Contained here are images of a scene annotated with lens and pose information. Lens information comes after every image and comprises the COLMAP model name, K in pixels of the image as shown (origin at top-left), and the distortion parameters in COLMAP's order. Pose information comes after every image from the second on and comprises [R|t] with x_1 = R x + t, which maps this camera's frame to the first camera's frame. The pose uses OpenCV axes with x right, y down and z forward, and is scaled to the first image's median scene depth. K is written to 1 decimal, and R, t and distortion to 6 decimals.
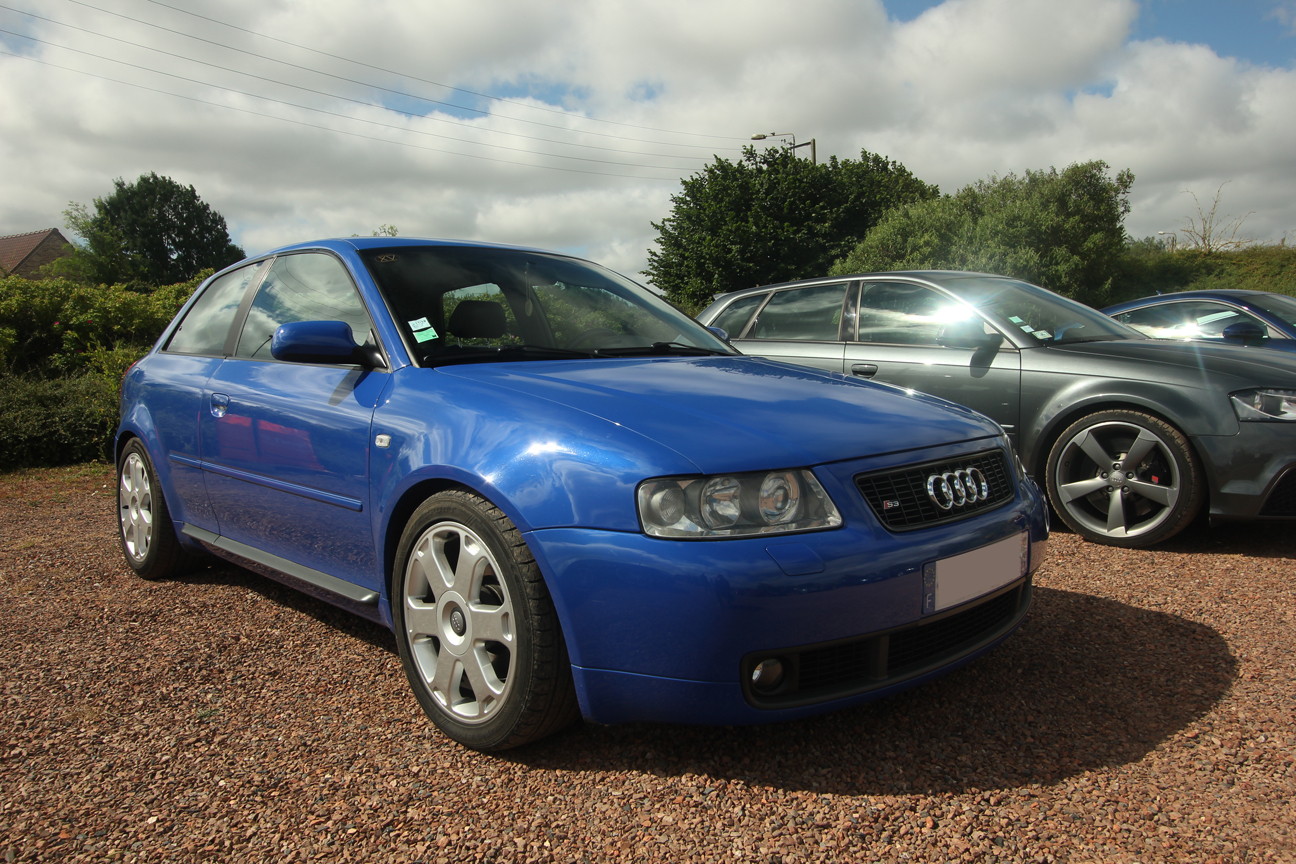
lens RADIAL K [[909.5, 0, 647.0], [0, 909.5, 447.0], [0, 0, 1]] dist [-0.006282, 0.015695]
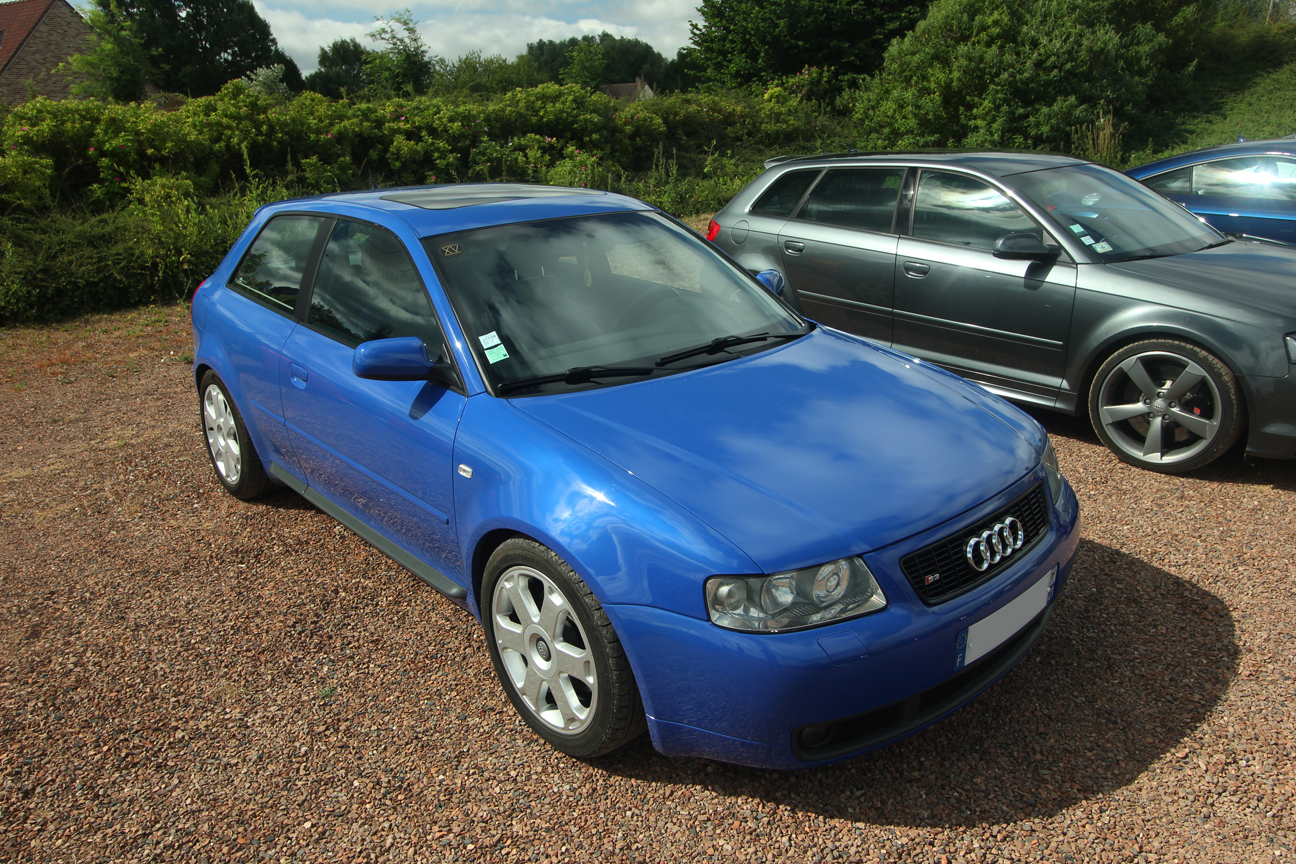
lens RADIAL K [[909.5, 0, 647.0], [0, 909.5, 447.0], [0, 0, 1]] dist [-0.006282, 0.015695]
pose [[0.999194, 0.008086, -0.039325, -0.032961], [0.001618, 0.970605, 0.240674, -0.322777], [0.040115, -0.240543, 0.969809, -0.045935]]
